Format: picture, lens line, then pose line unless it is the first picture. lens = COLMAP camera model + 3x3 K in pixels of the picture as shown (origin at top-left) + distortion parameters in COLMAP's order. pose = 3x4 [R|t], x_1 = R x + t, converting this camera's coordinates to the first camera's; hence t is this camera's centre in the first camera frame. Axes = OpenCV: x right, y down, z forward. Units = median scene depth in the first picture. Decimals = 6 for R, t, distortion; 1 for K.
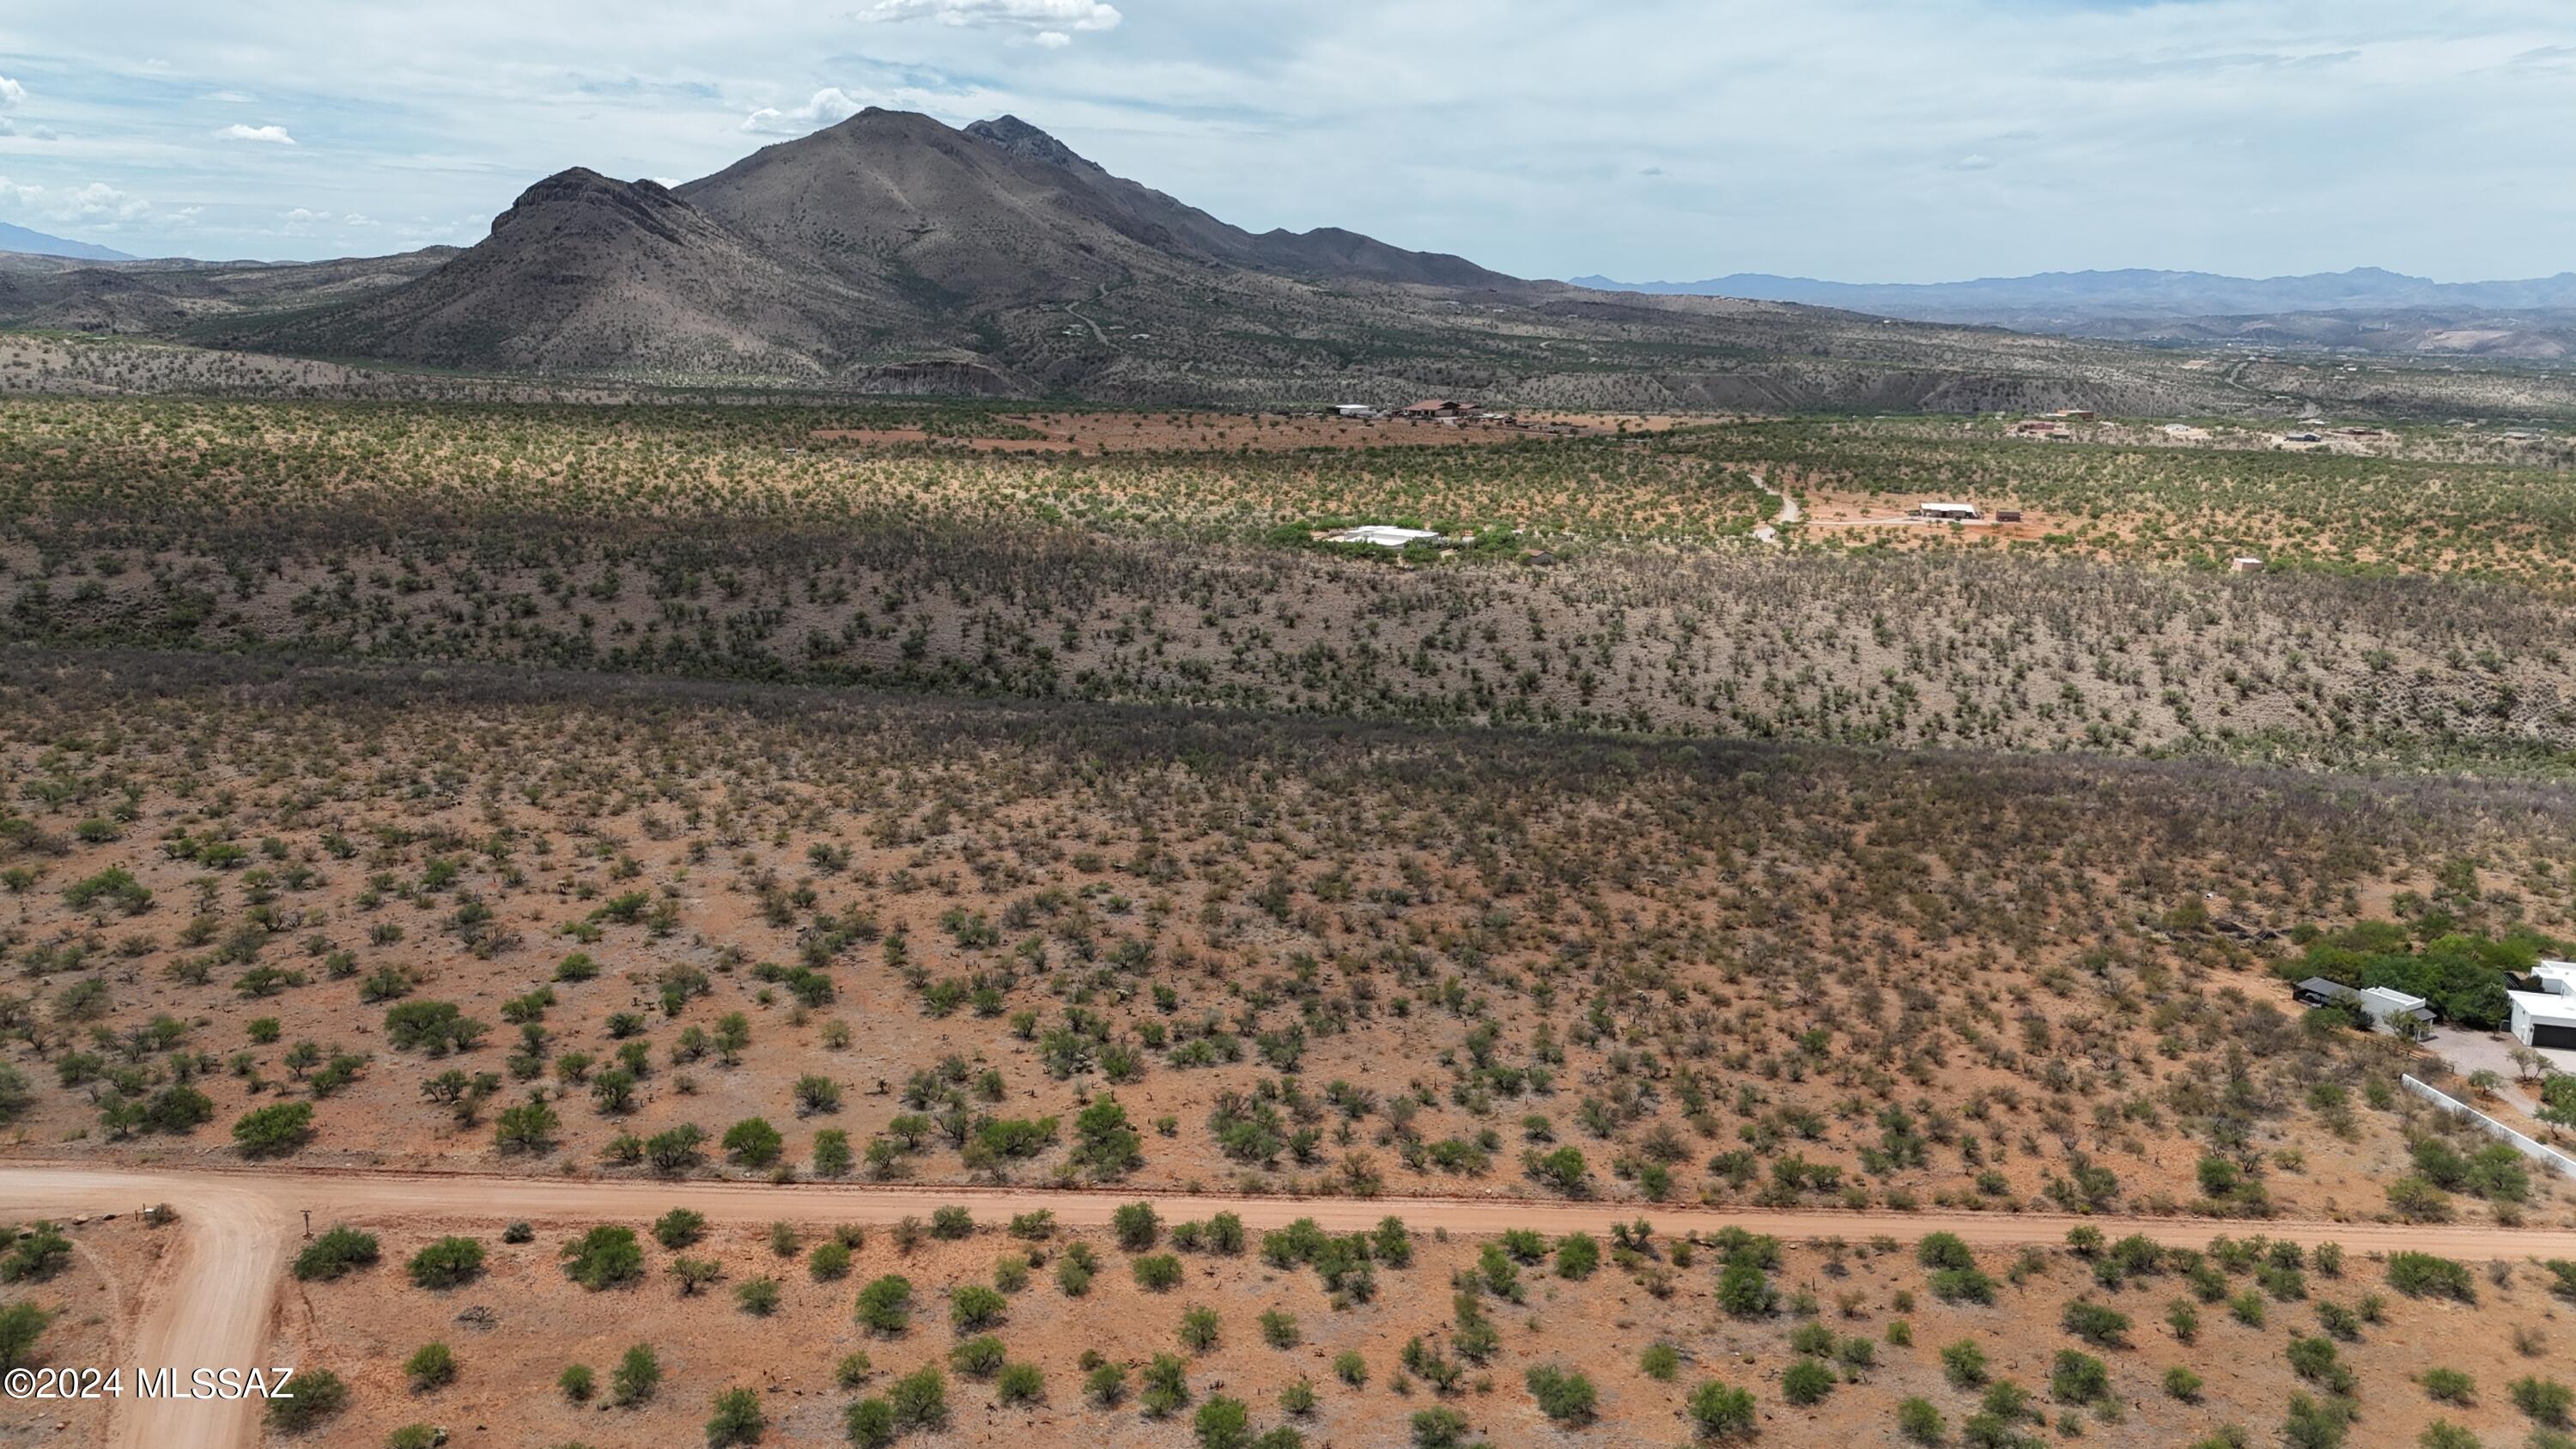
lens RADIAL K [[1904.4, 0, 1282.2], [0, 1904.4, 696.7], [0, 0, 1]] dist [0.080556, -0.076593]
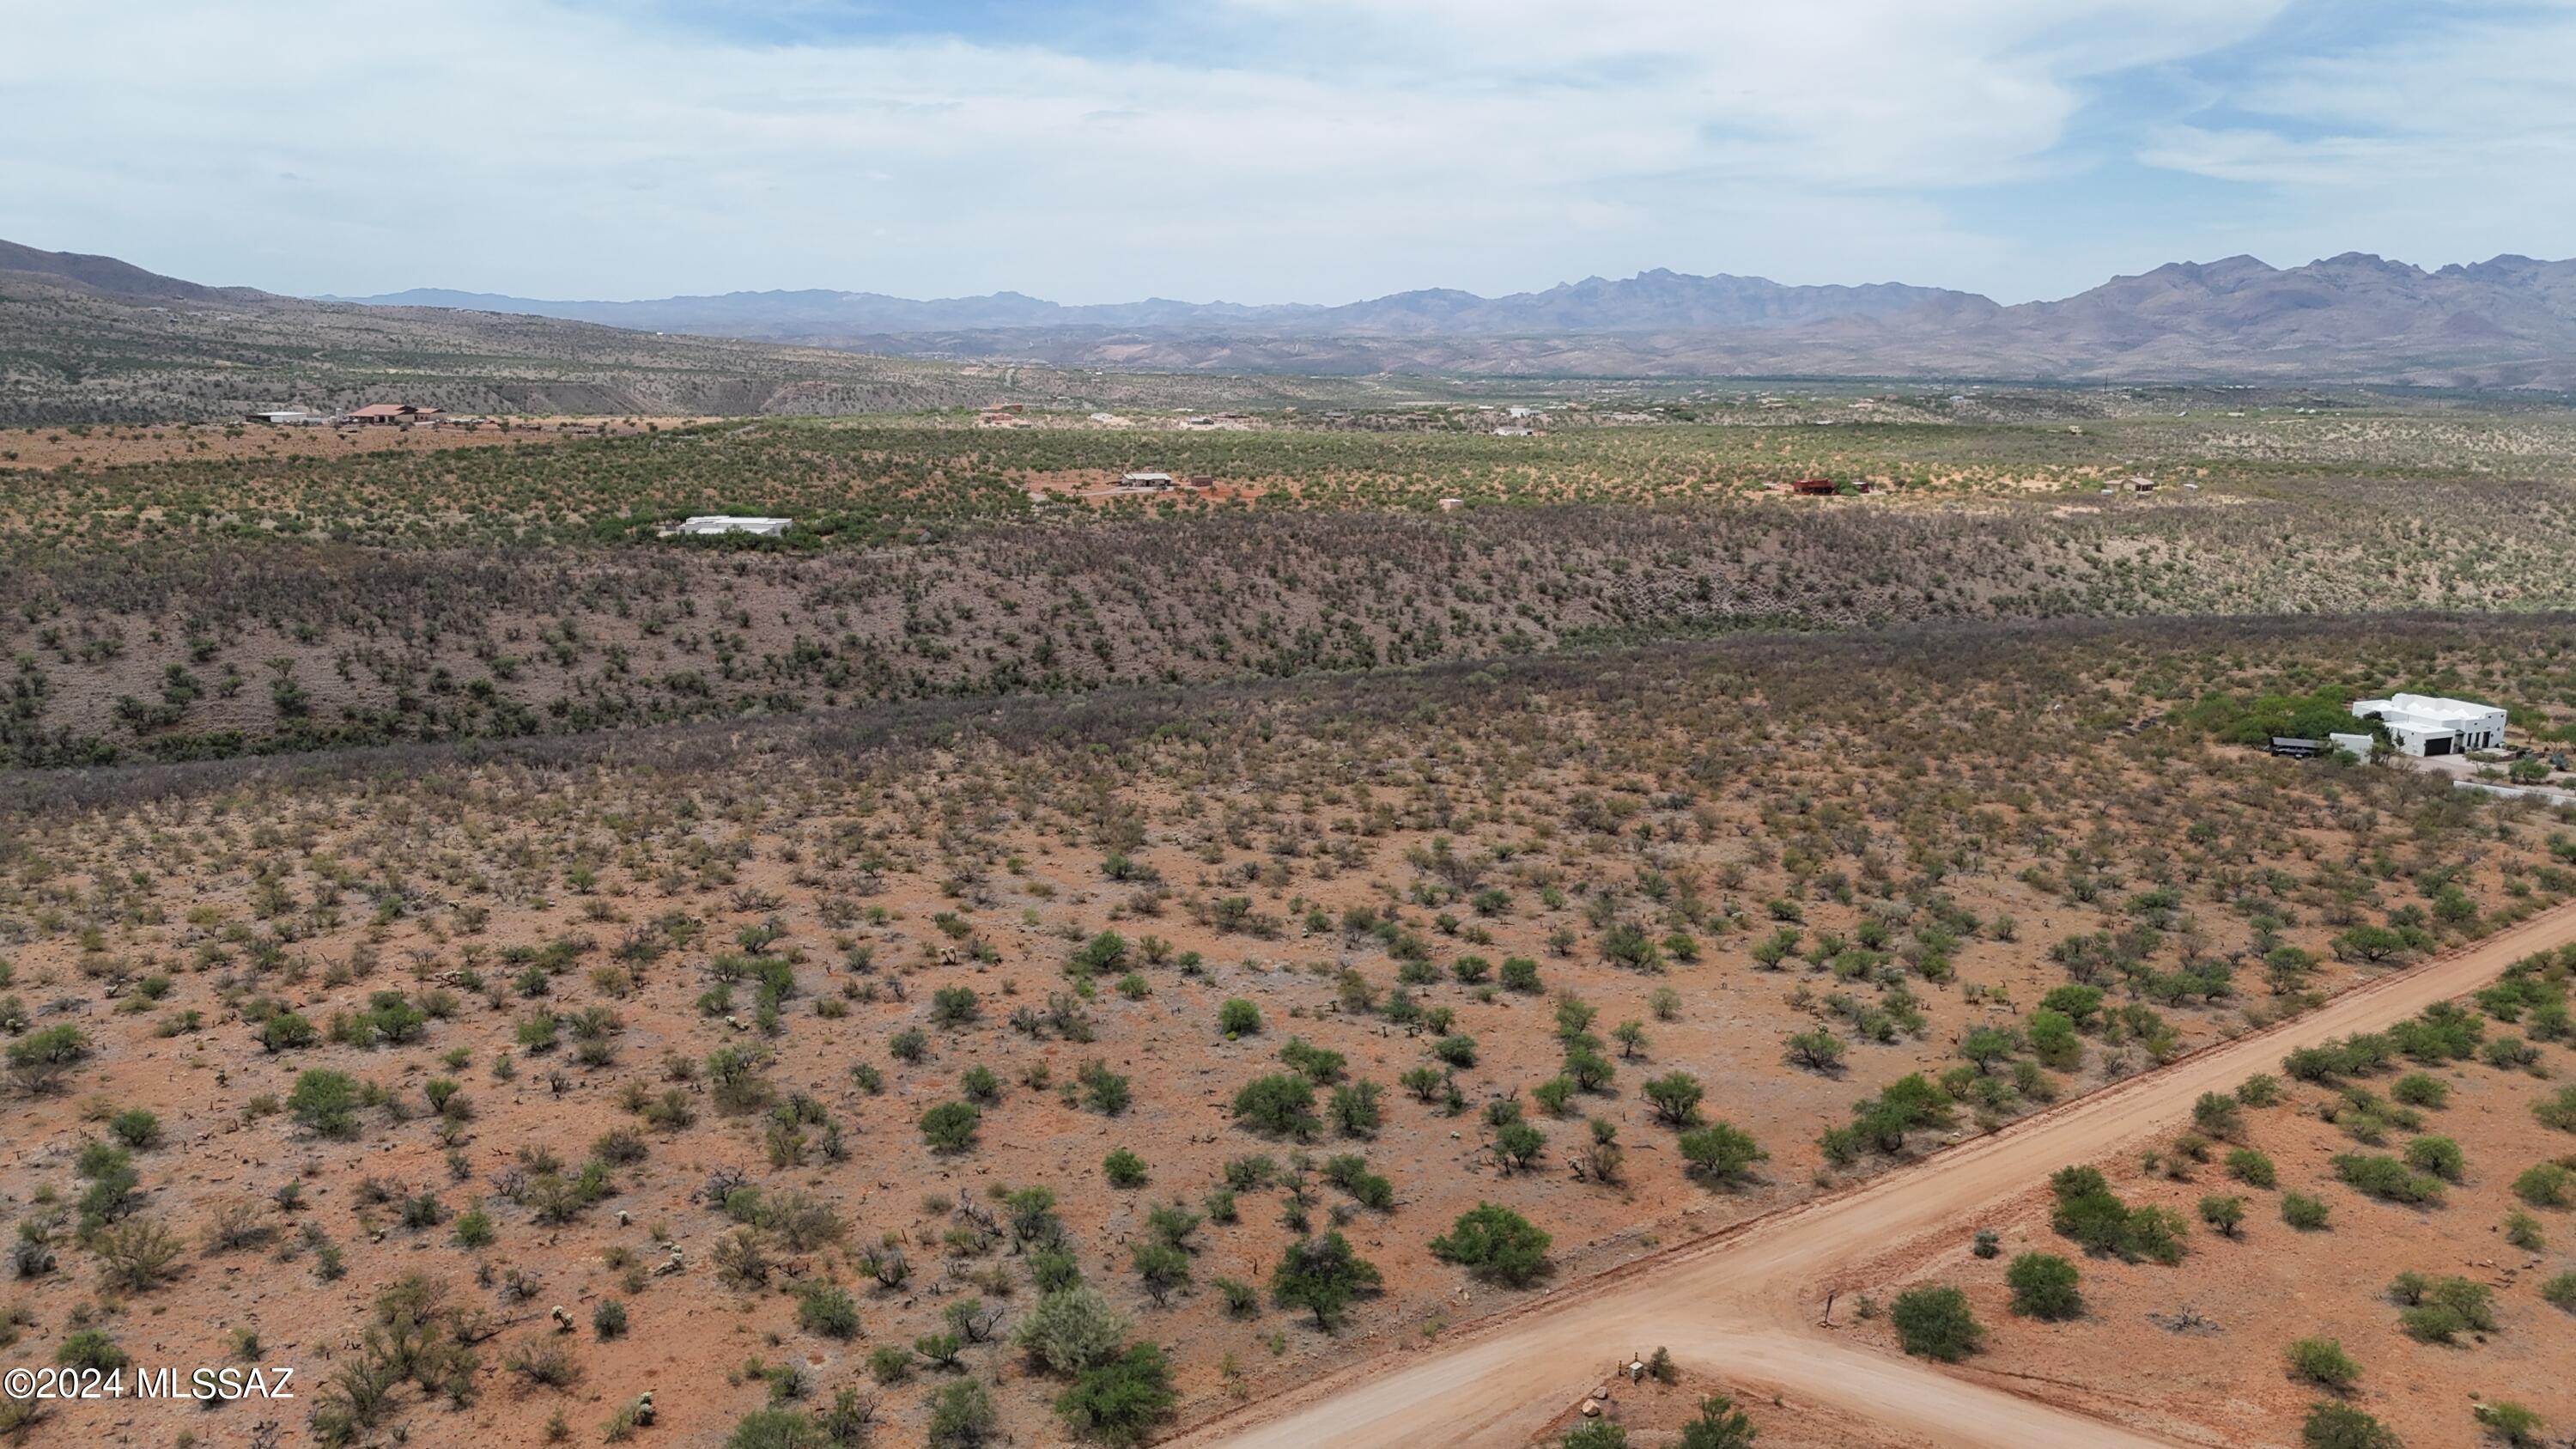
lens RADIAL K [[1892.7, 0, 1285.5], [0, 1892.7, 723.2], [0, 0, 1]] dist [0.085545, -0.084312]
pose [[0.796947, -0.129809, 0.589936, -0.325091], [0.127335, 0.990793, 0.045996, -0.002343], [-0.590475, 0.038463, 0.806139, 0.160559]]
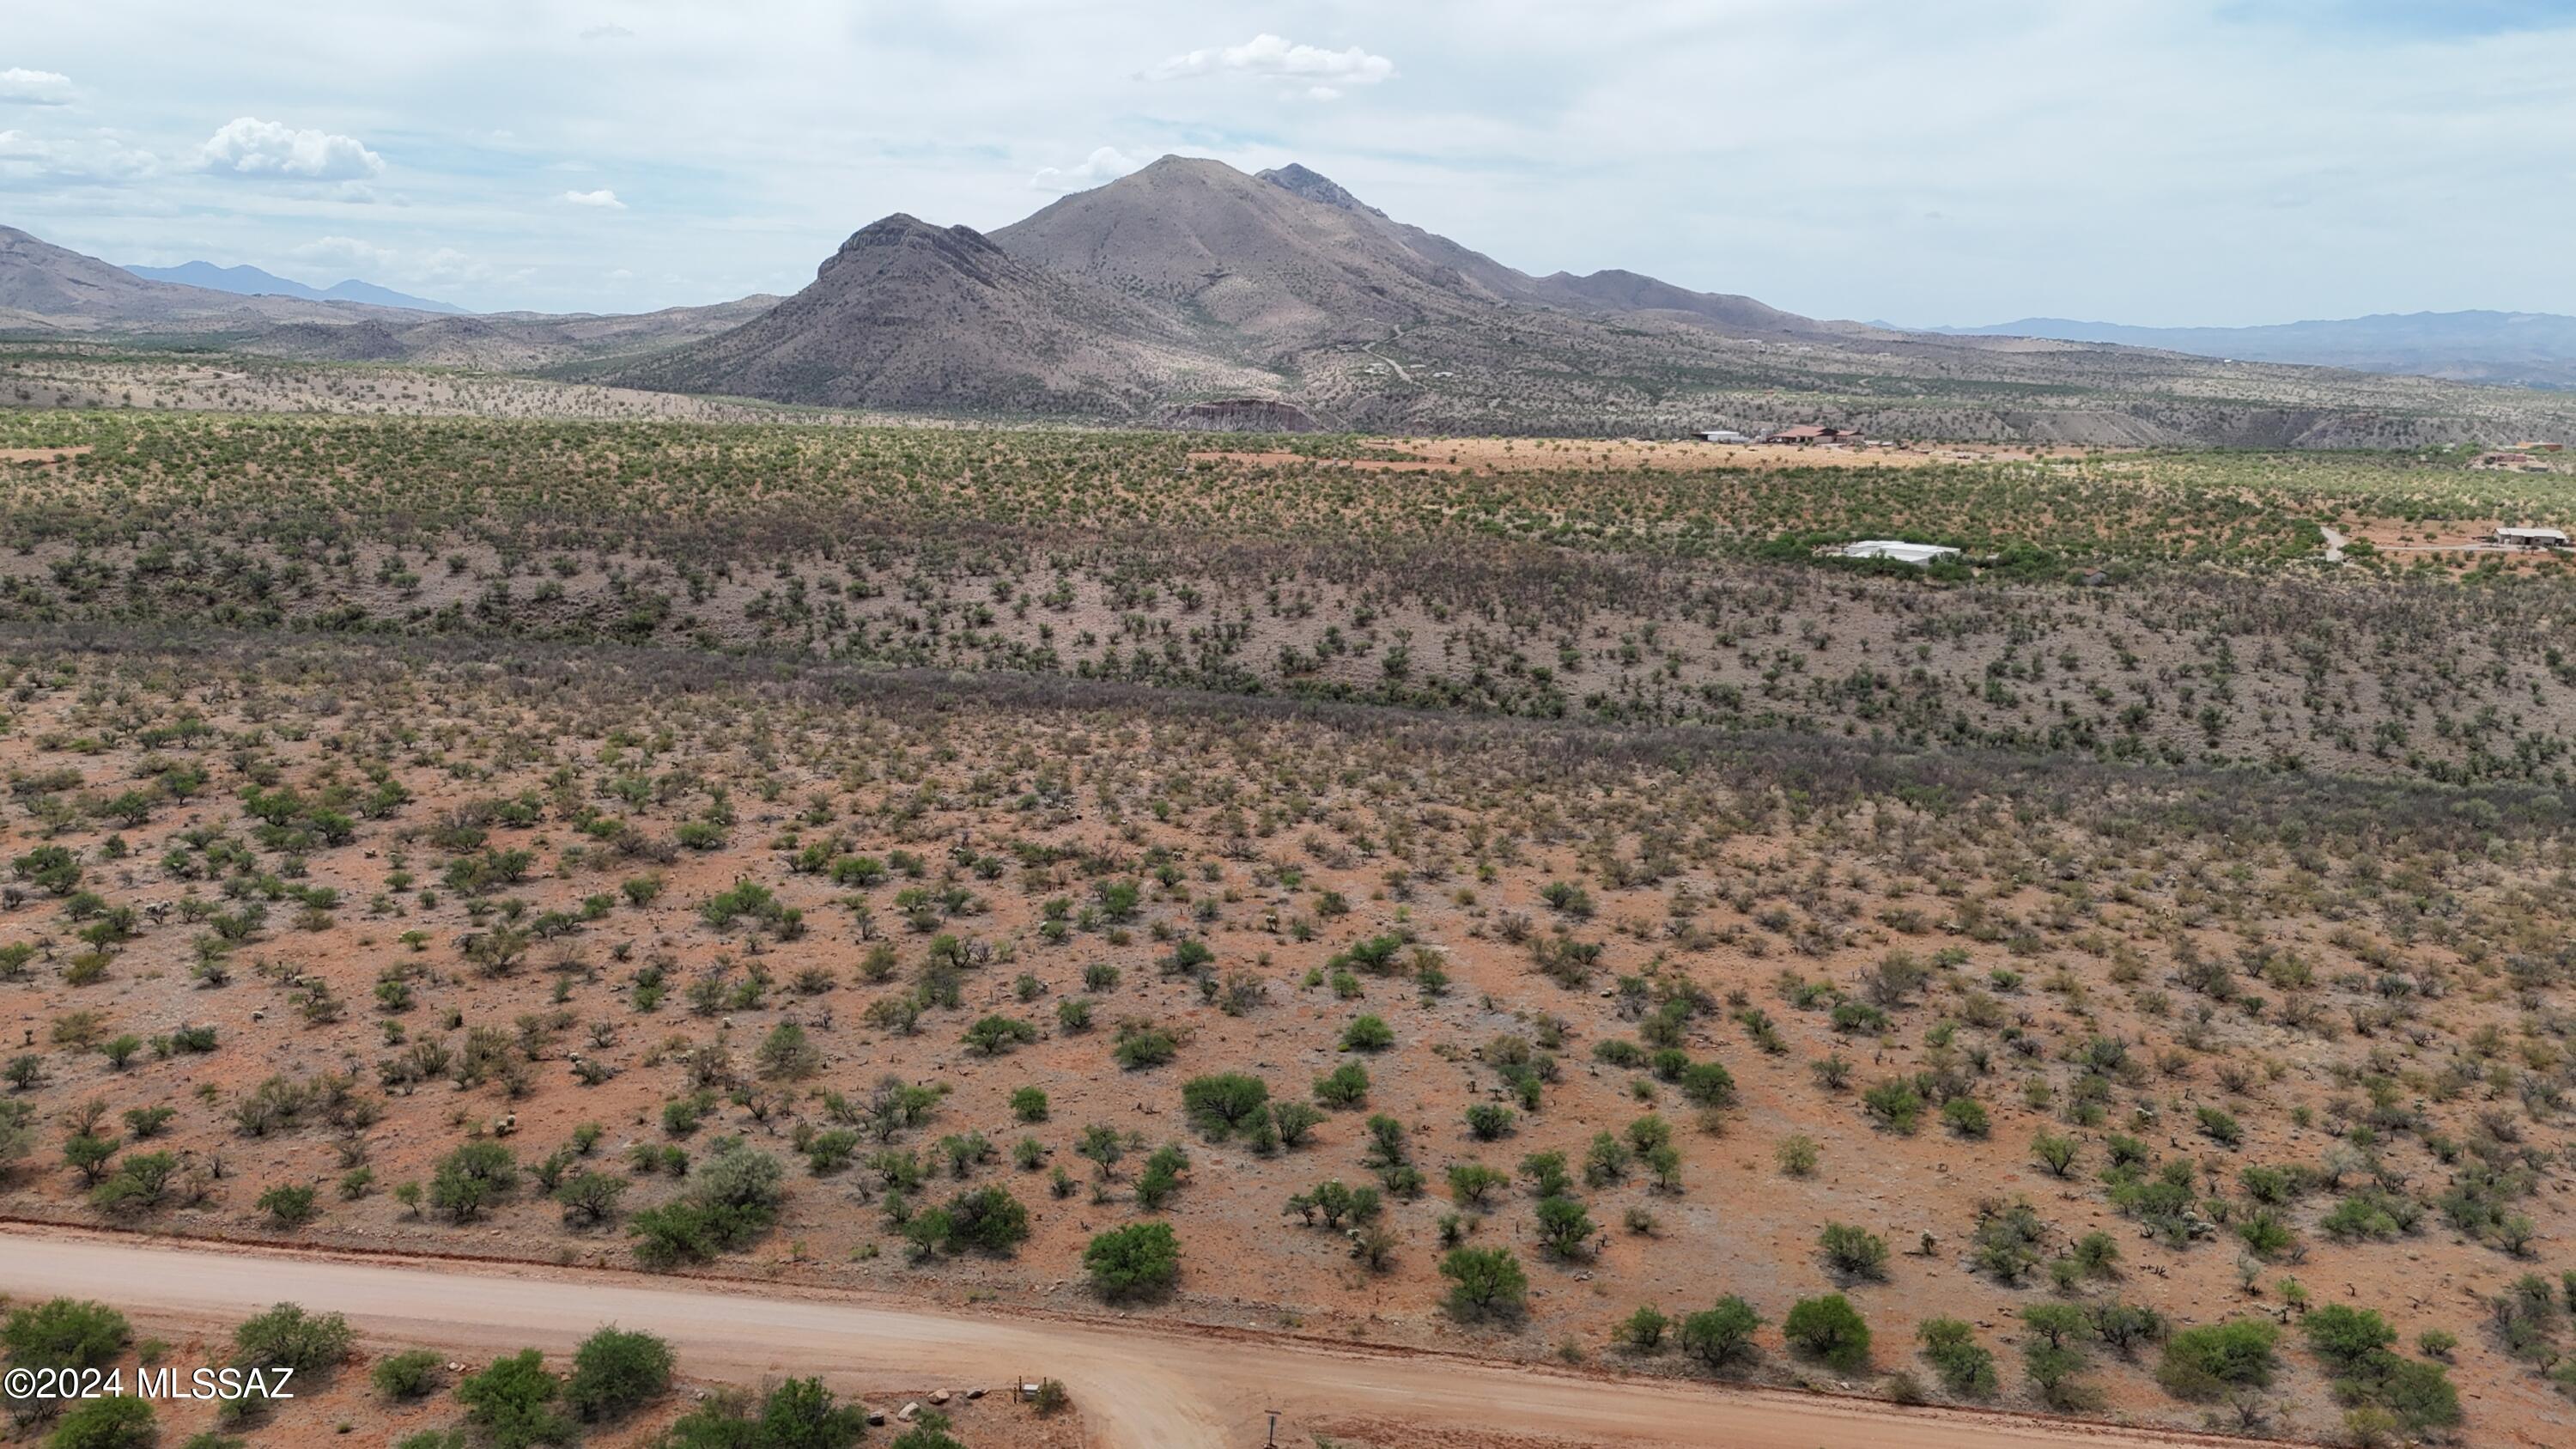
lens RADIAL K [[1904.4, 0, 1282.2], [0, 1904.4, 696.7], [0, 0, 1]] dist [0.080556, -0.076593]
pose [[0.991163, 0.020141, -0.131110, -0.126691], [-0.023428, 0.999447, -0.023580, 0.011206], [0.130563, 0.026443, 0.991087, 0.104116]]
